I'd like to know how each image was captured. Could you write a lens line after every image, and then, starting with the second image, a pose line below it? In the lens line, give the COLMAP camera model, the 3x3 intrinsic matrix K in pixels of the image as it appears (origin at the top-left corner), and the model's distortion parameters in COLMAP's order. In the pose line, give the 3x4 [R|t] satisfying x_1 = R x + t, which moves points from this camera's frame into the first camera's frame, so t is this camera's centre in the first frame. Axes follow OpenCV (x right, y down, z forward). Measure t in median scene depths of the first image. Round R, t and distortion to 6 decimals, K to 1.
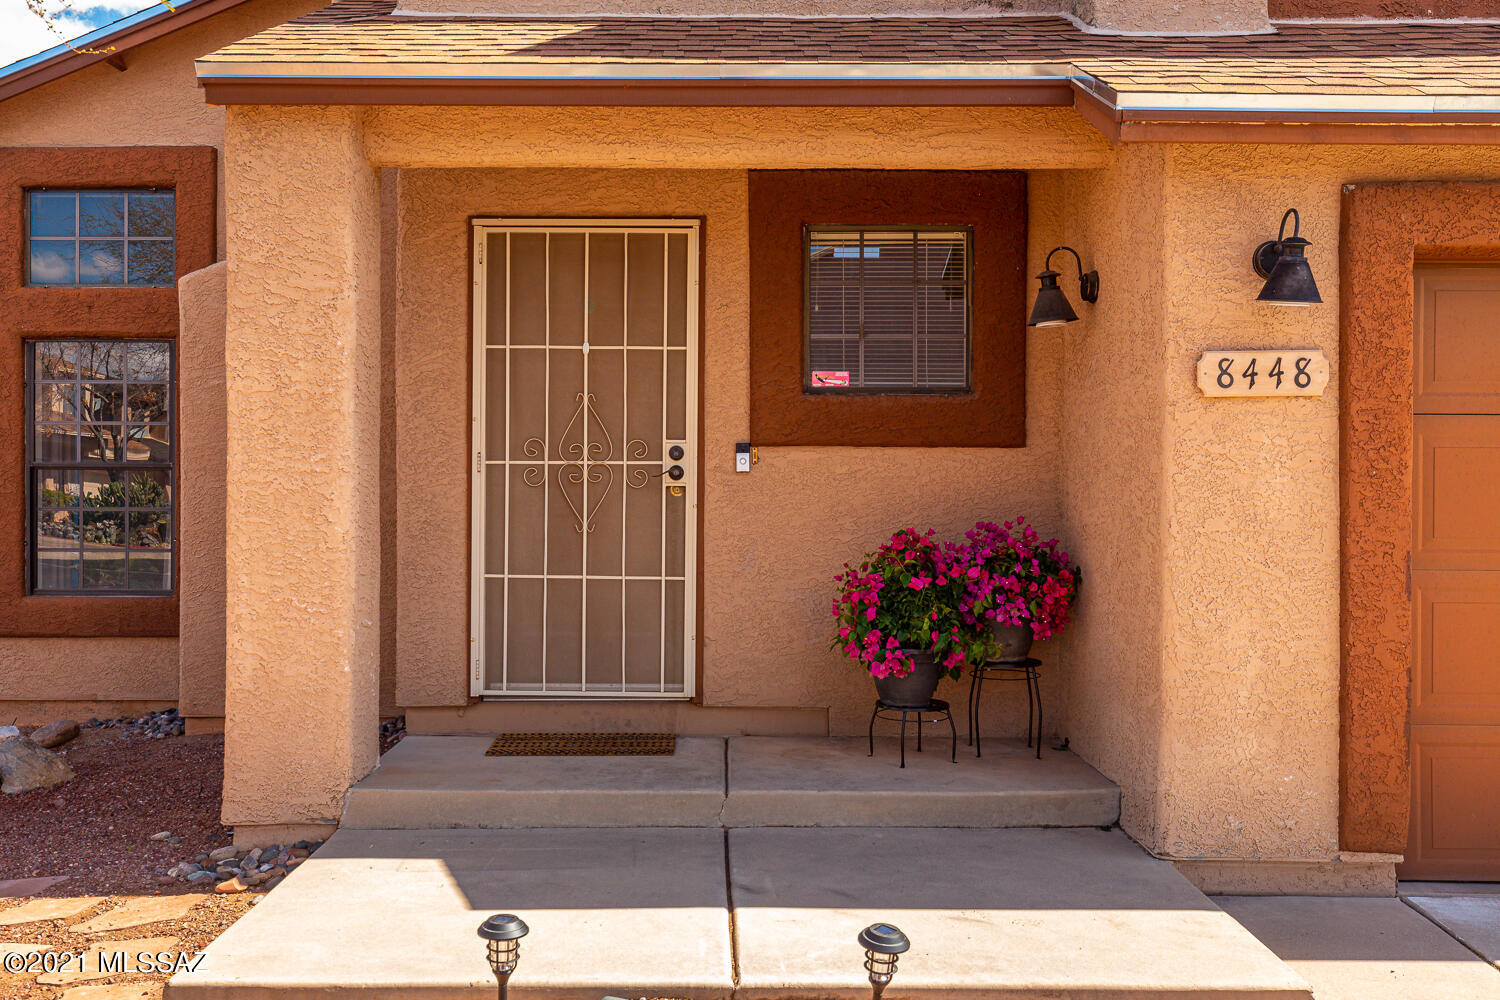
lens RADIAL K [[1468.8, 0, 750.0], [0, 1468.8, 500.0], [0, 0, 1]] dist [0.000242, 0.003918]
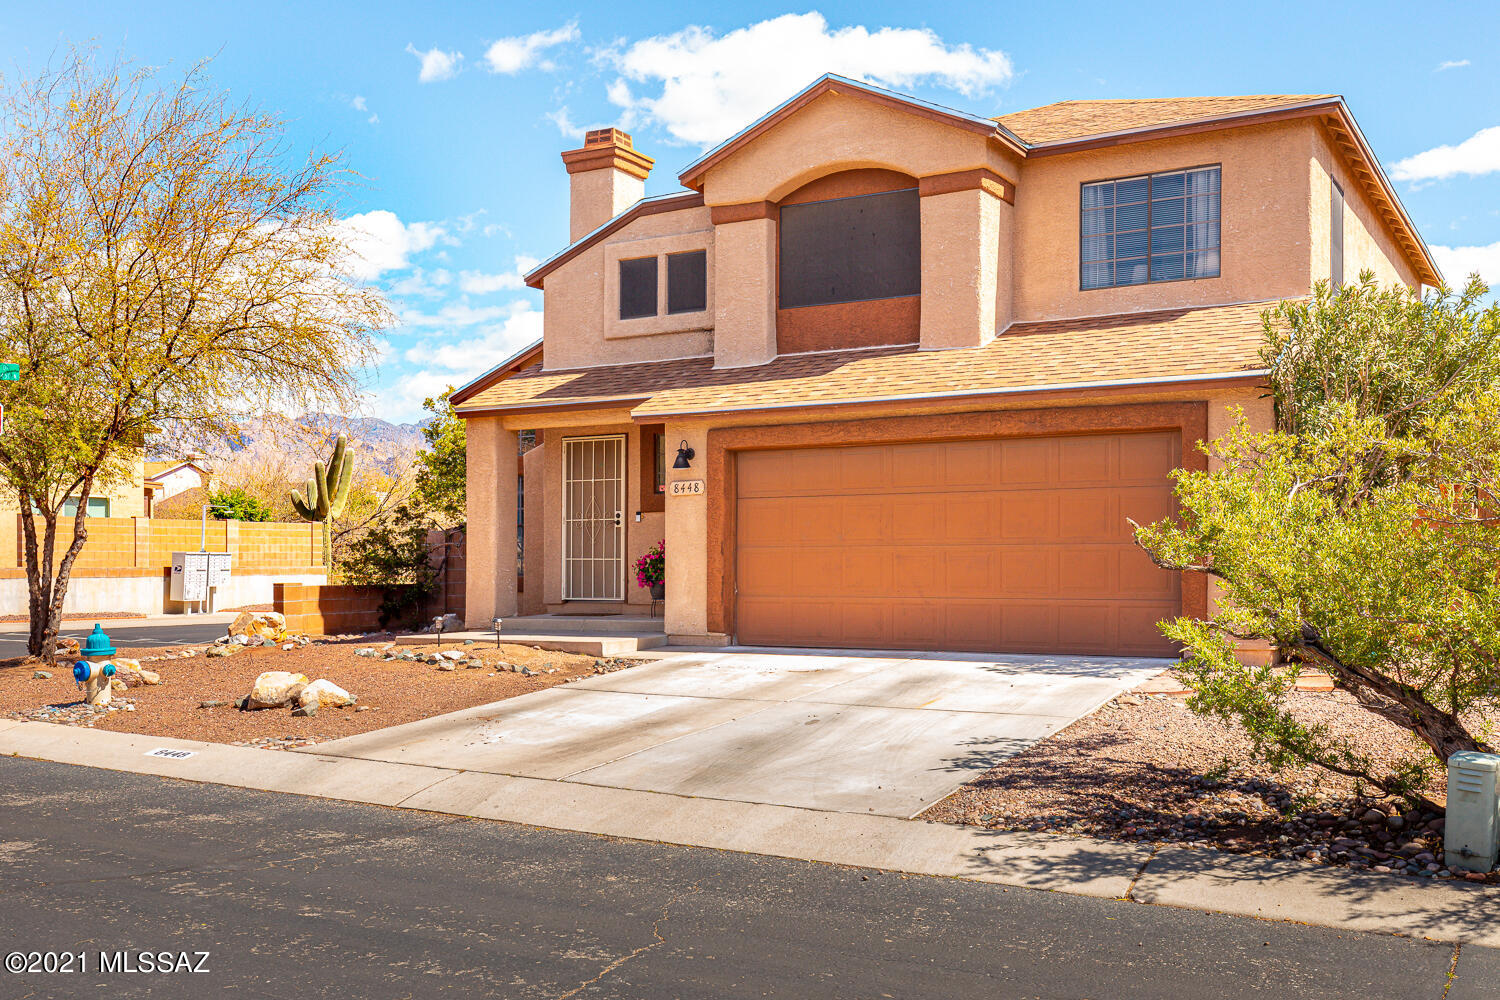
lens RADIAL K [[1468.8, 0, 750.0], [0, 1468.8, 500.0], [0, 0, 1]] dist [0.000242, 0.003918]
pose [[0.865850, -0.029994, -0.499403, 1.615892], [0.009285, 0.998993, -0.043901, 0.066856], [0.500217, 0.033375, 0.865257, -1.369070]]
